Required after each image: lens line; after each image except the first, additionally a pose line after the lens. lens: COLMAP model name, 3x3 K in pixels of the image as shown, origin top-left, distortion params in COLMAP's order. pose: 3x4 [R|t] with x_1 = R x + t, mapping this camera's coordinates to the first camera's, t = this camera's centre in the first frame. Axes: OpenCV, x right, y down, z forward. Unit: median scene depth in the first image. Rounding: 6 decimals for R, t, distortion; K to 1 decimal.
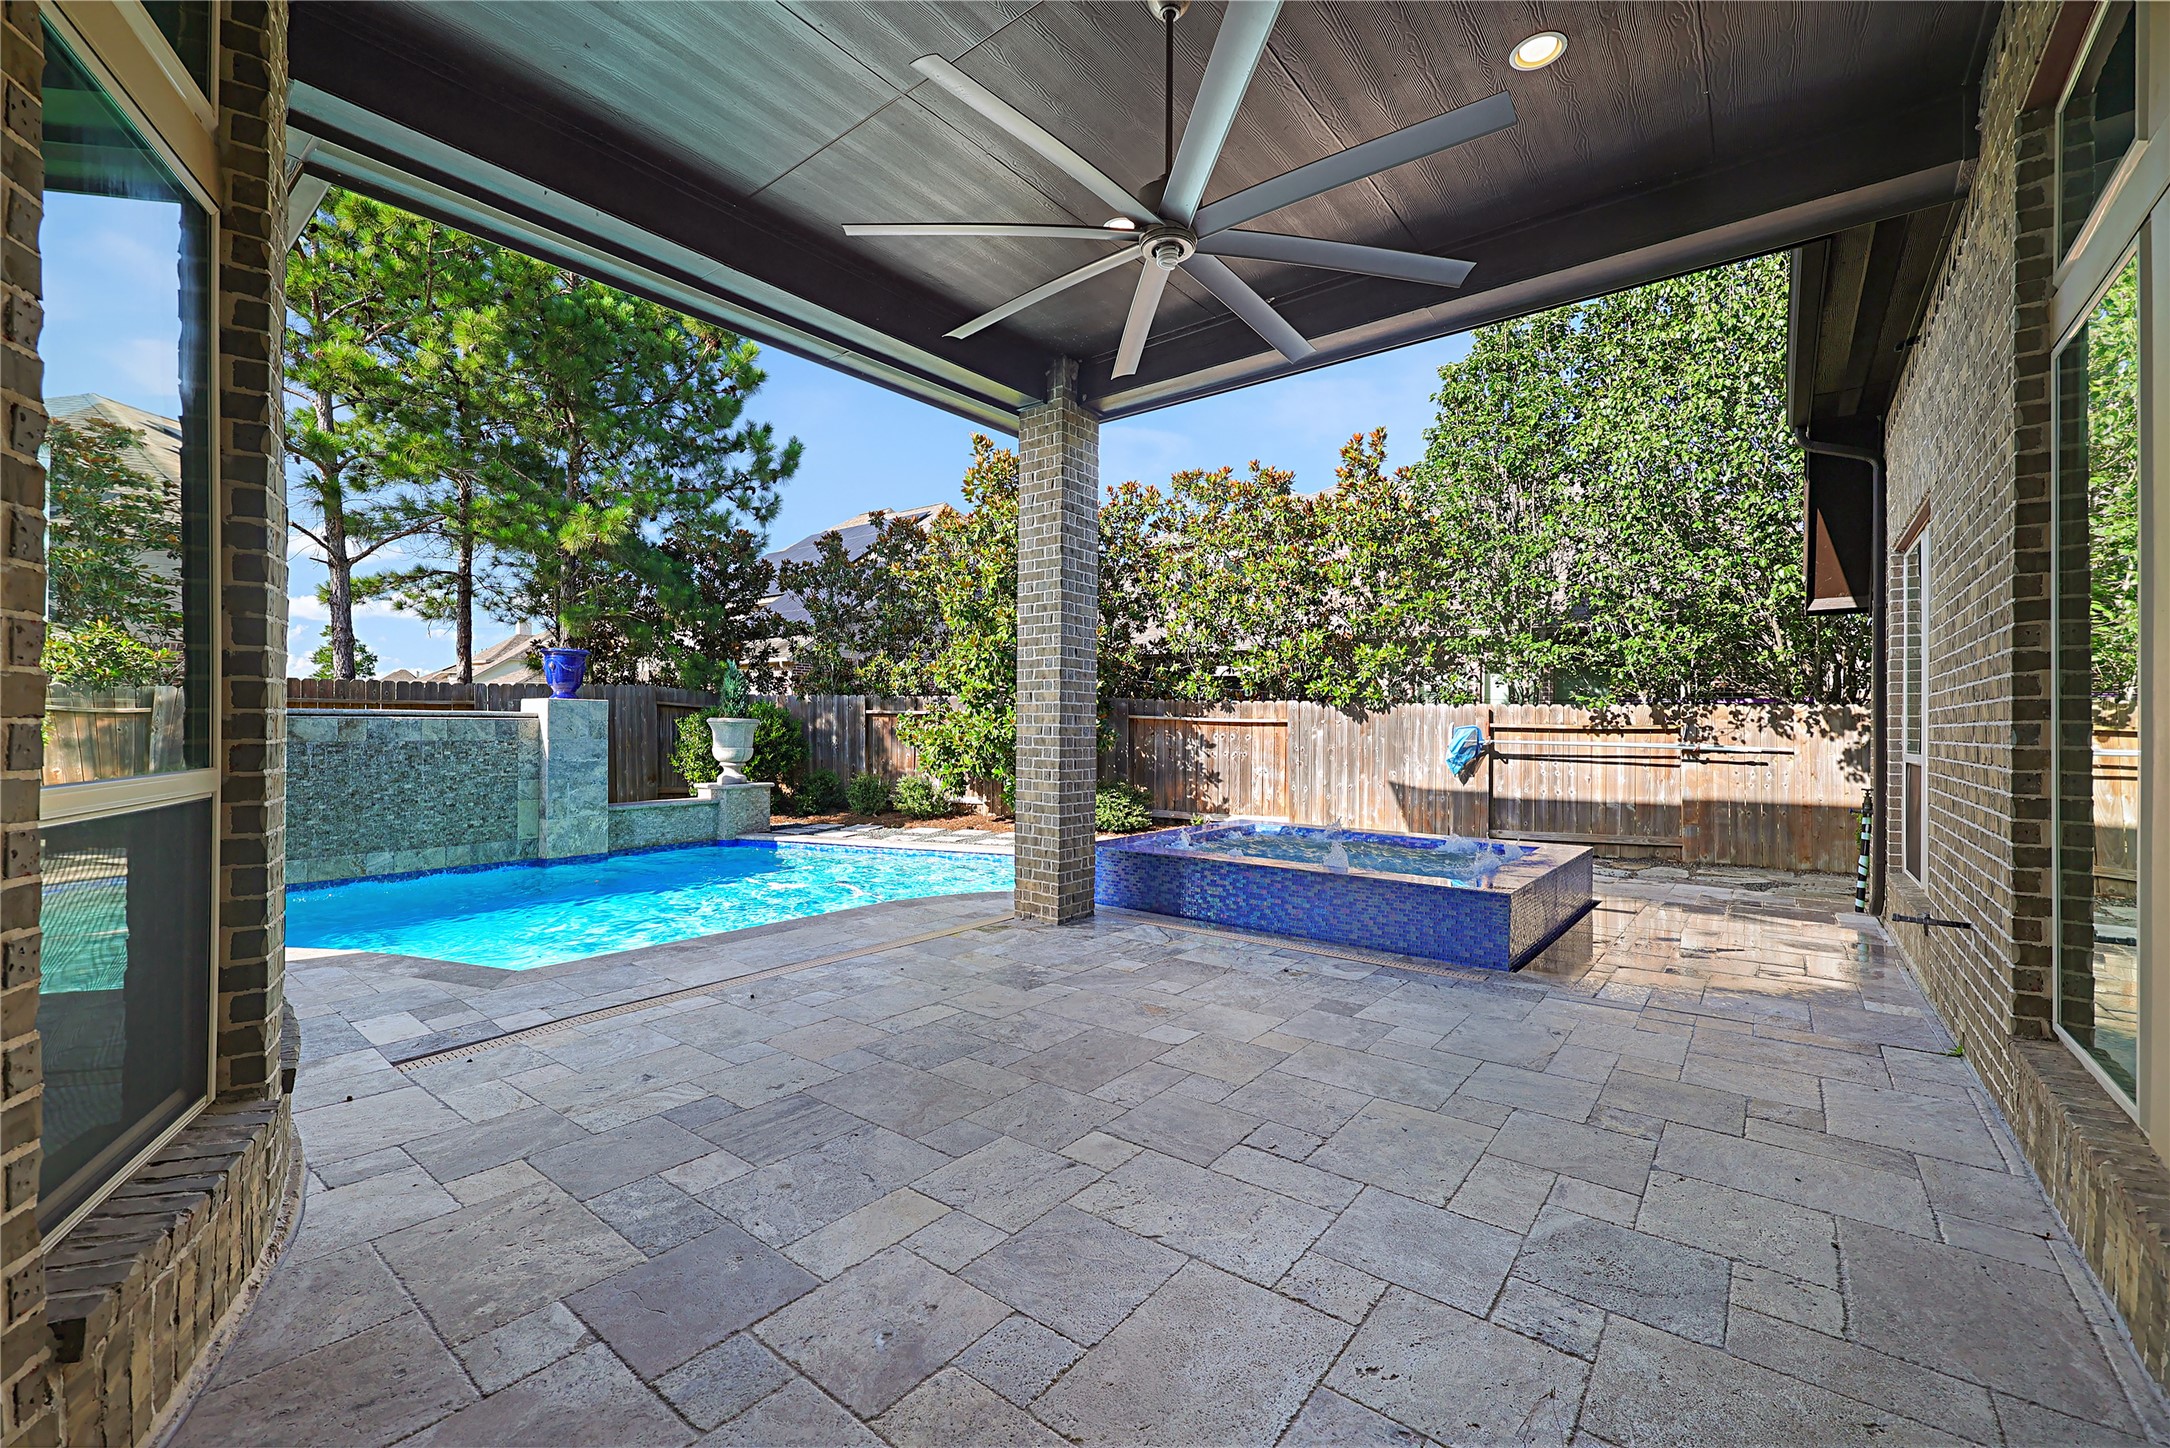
lens RADIAL K [[876.3, 0, 1080.7], [0, 876.3, 728.4], [0, 0, 1]] dist [-0.001395, -0.000087]
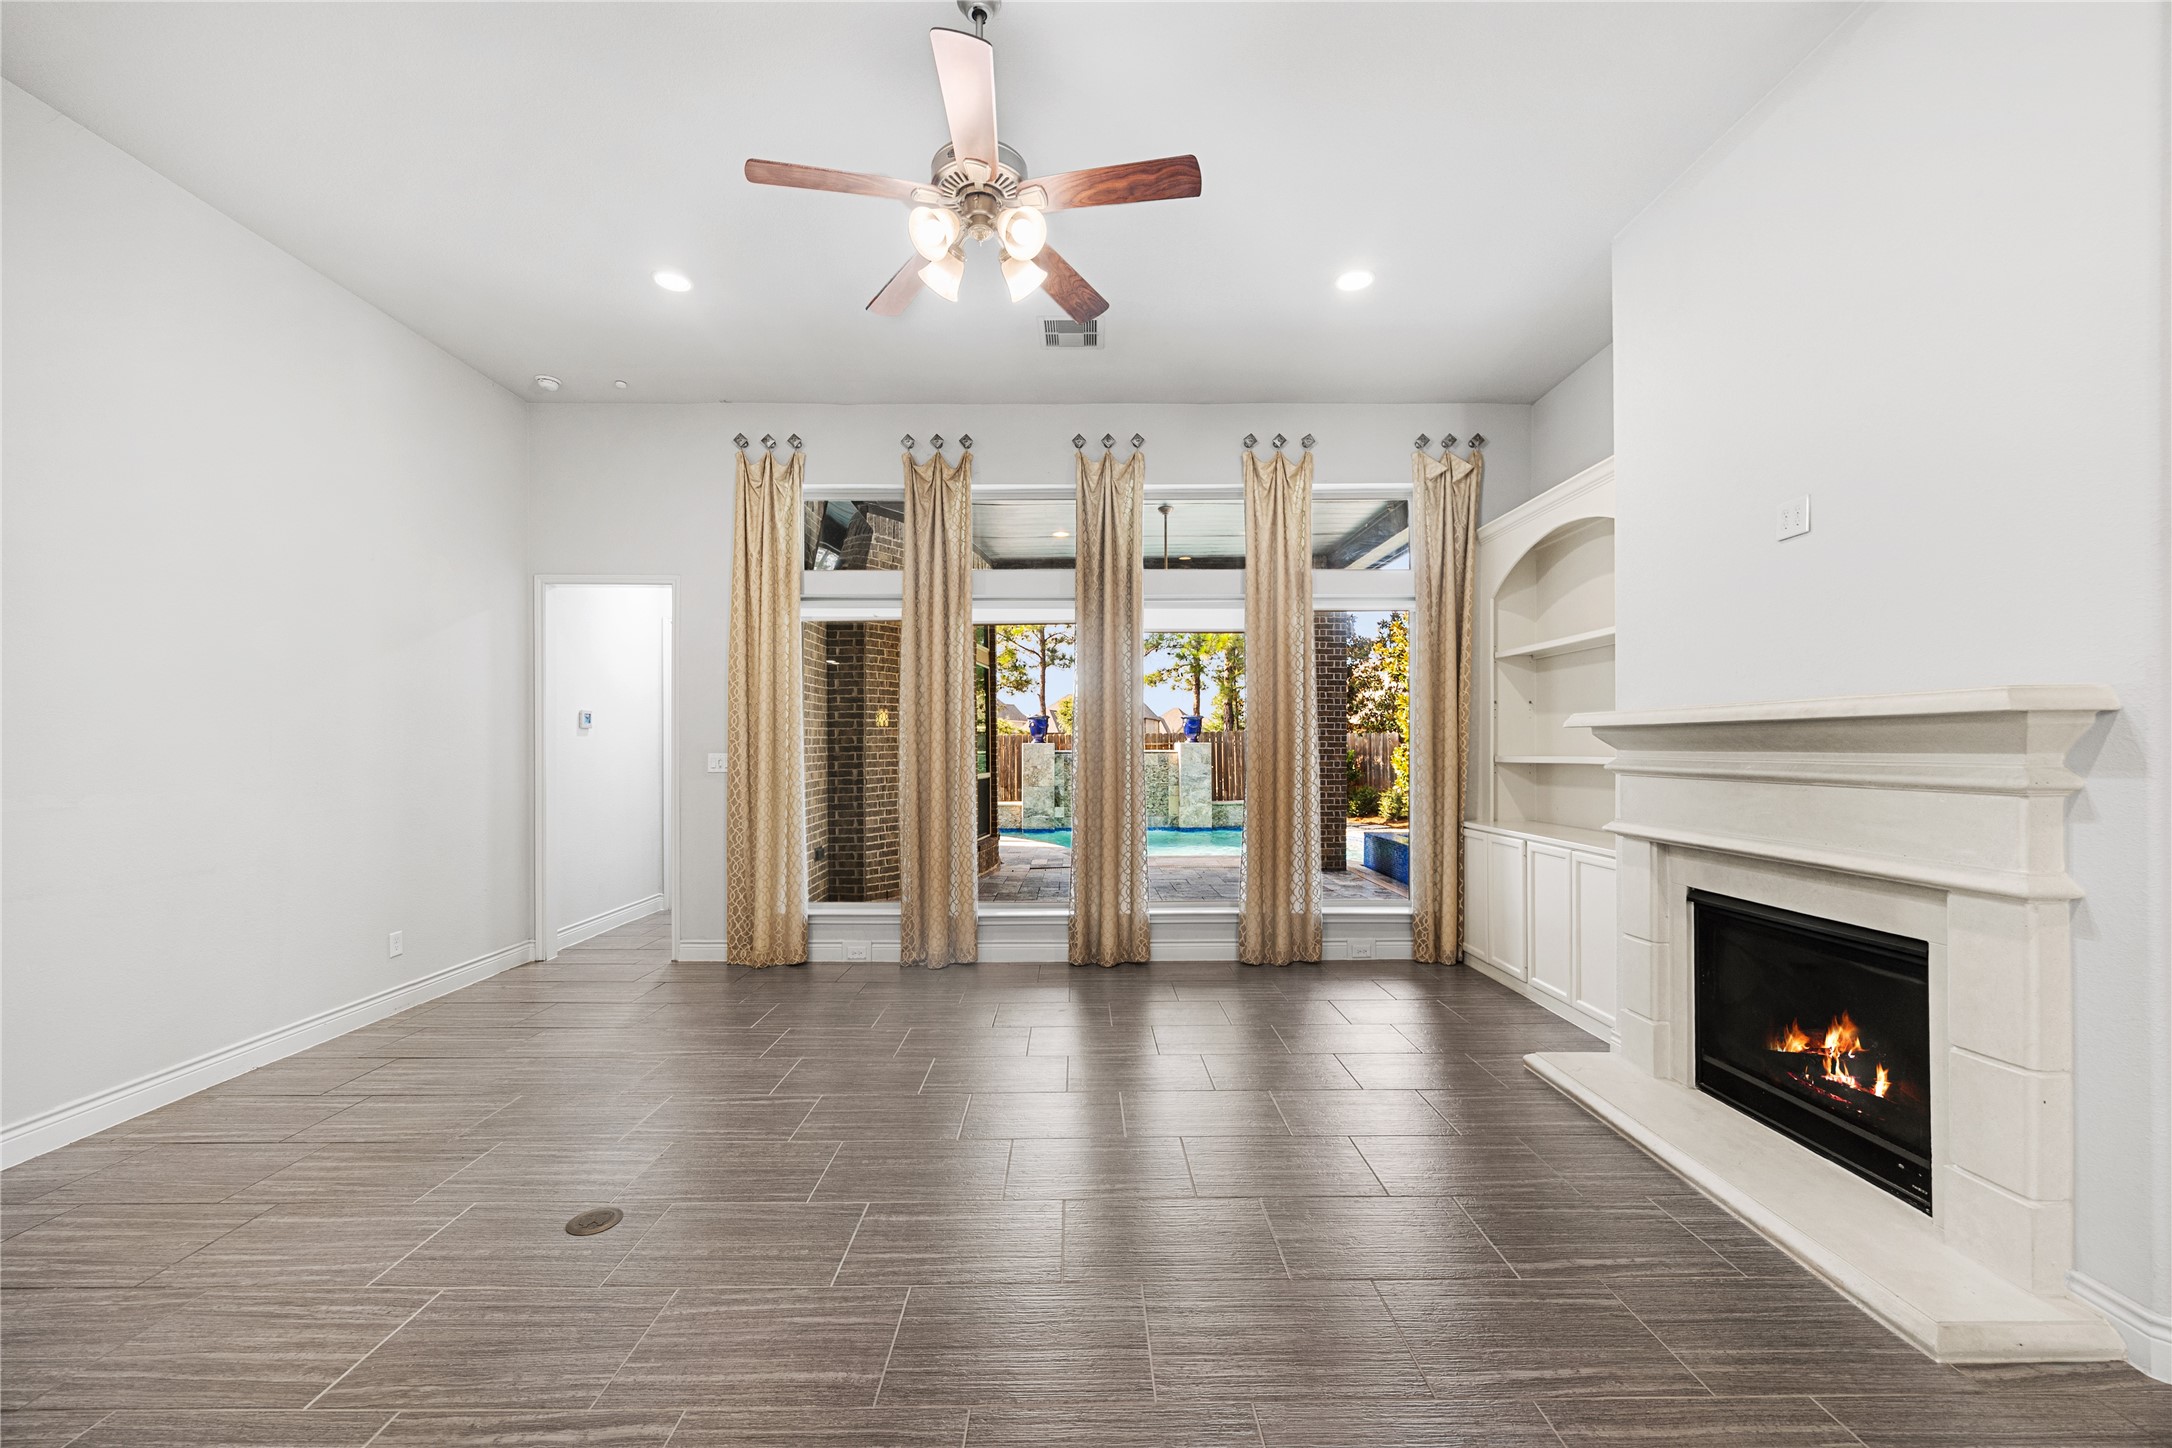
lens RADIAL K [[831.1, 0, 1095.3], [0, 831.1, 748.7], [0, 0, 1]] dist [-0.000881, -0.000145]
pose [[0.637319, -0.003523, -0.770592, 0.546453], [0.005761, 0.999983, 0.000193, -0.019237], [0.770579, -0.004562, 0.637329, -0.237901]]
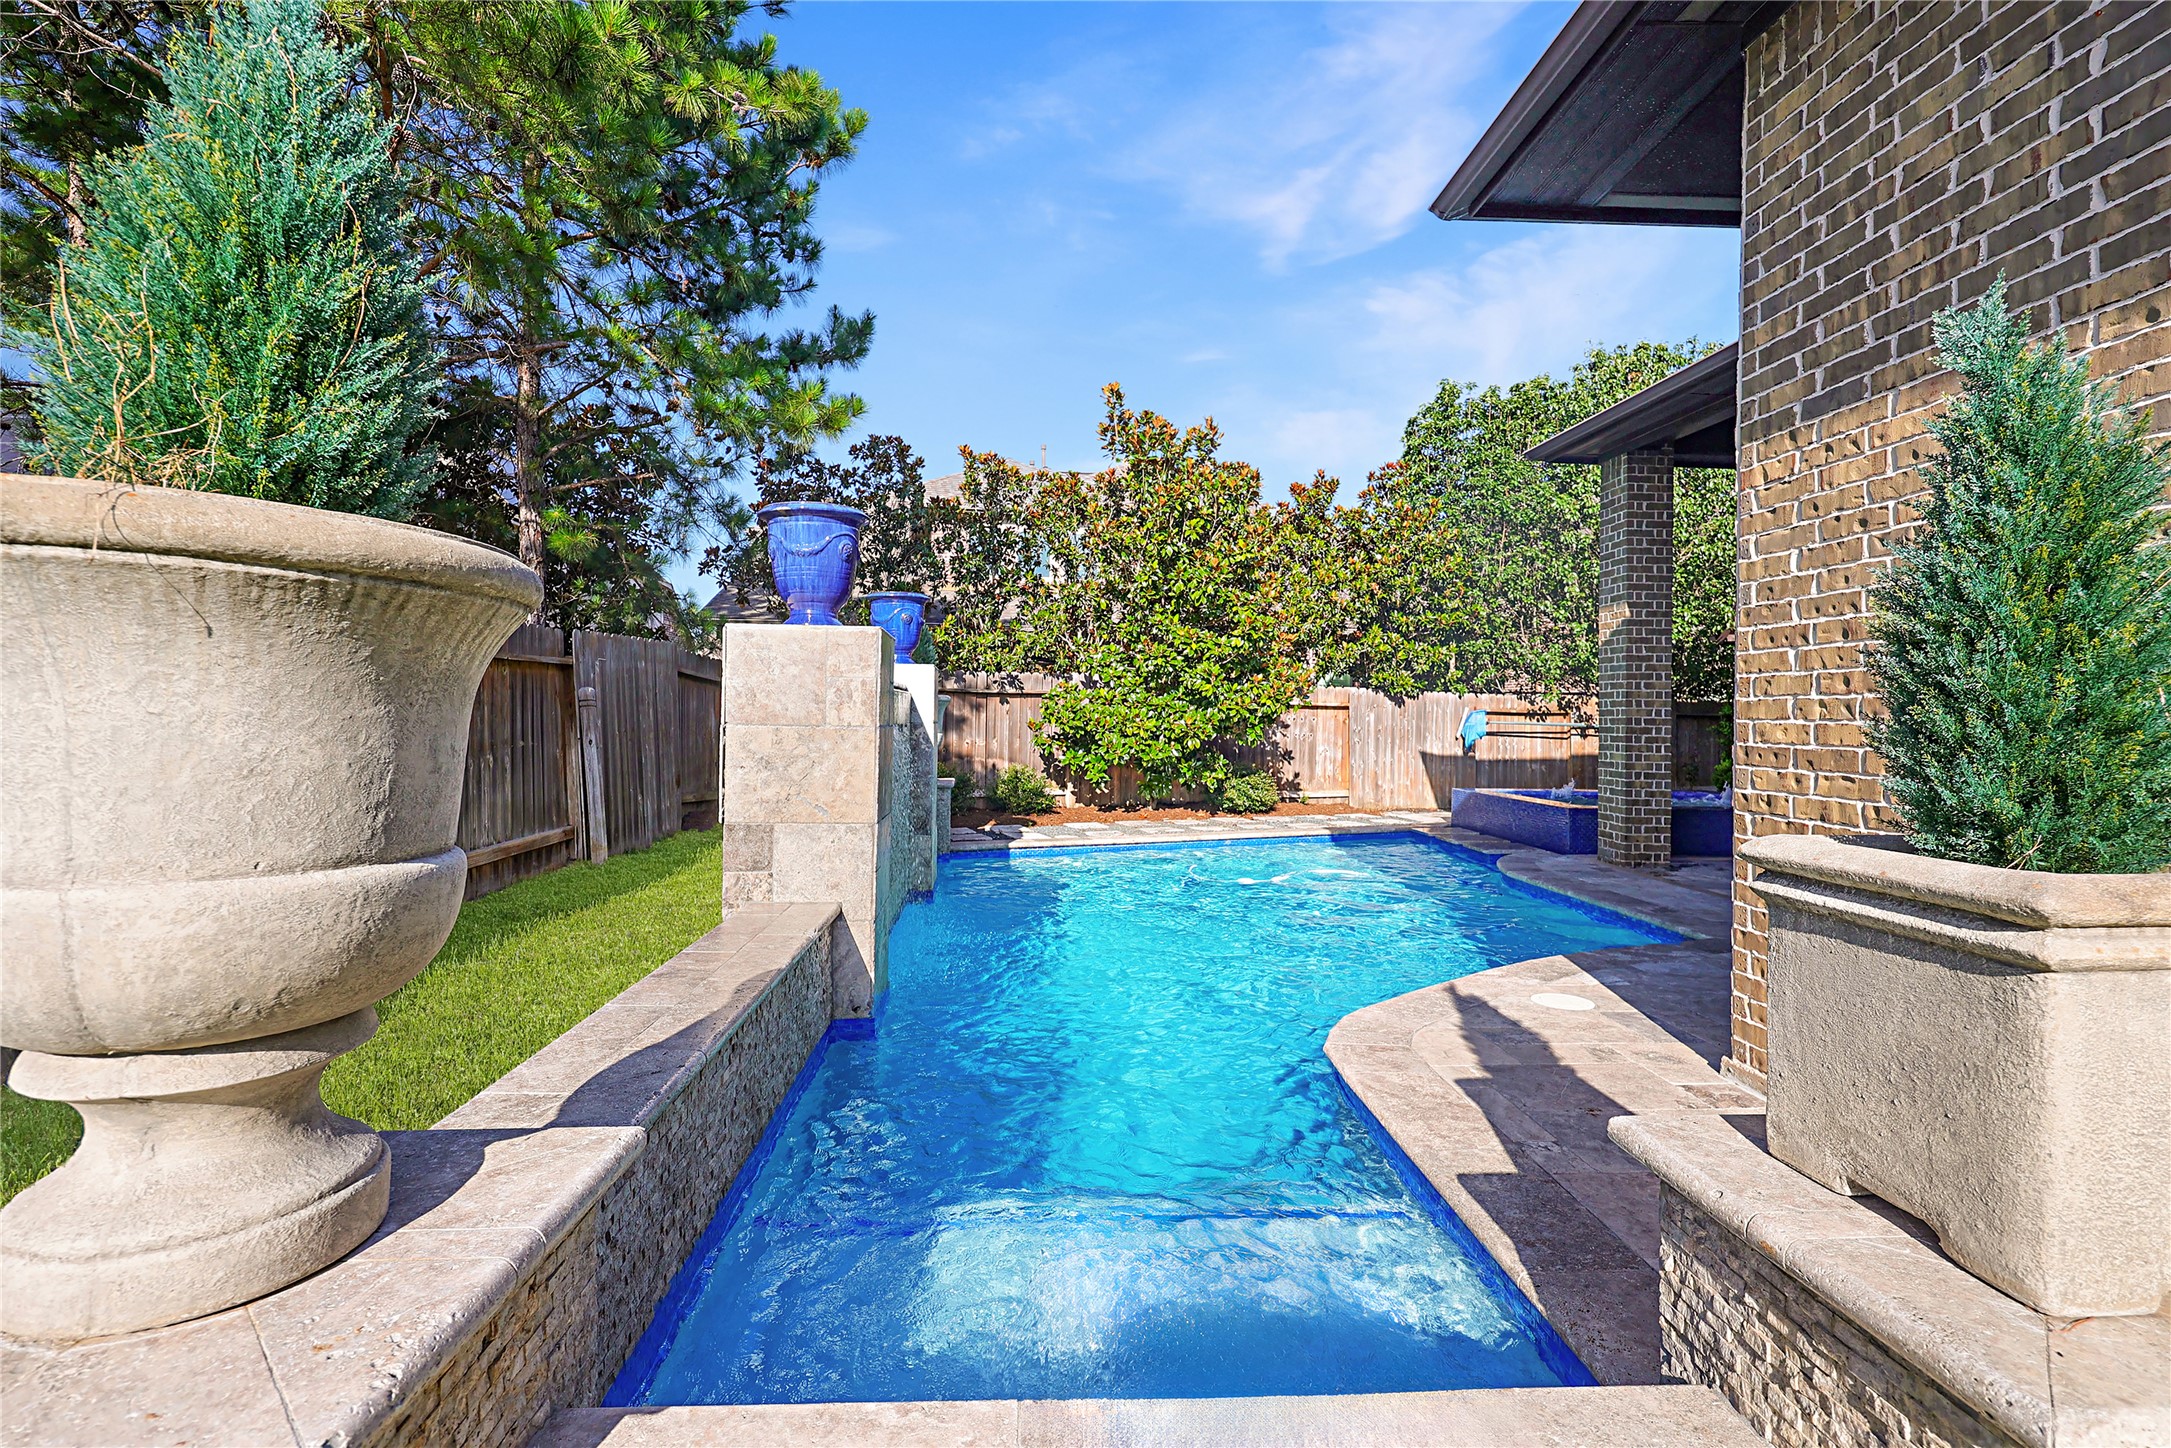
lens RADIAL K [[978.3, 0, 1089.8], [0, 978.3, 716.6], [0, 0, 1]] dist [0.000827, 0.000065]
pose [[0.752366, -0.000040, 0.658745, -0.845511], [-0.004825, 0.999973, 0.005572, 0.001836], [-0.658727, -0.007371, 0.752346, 0.260518]]
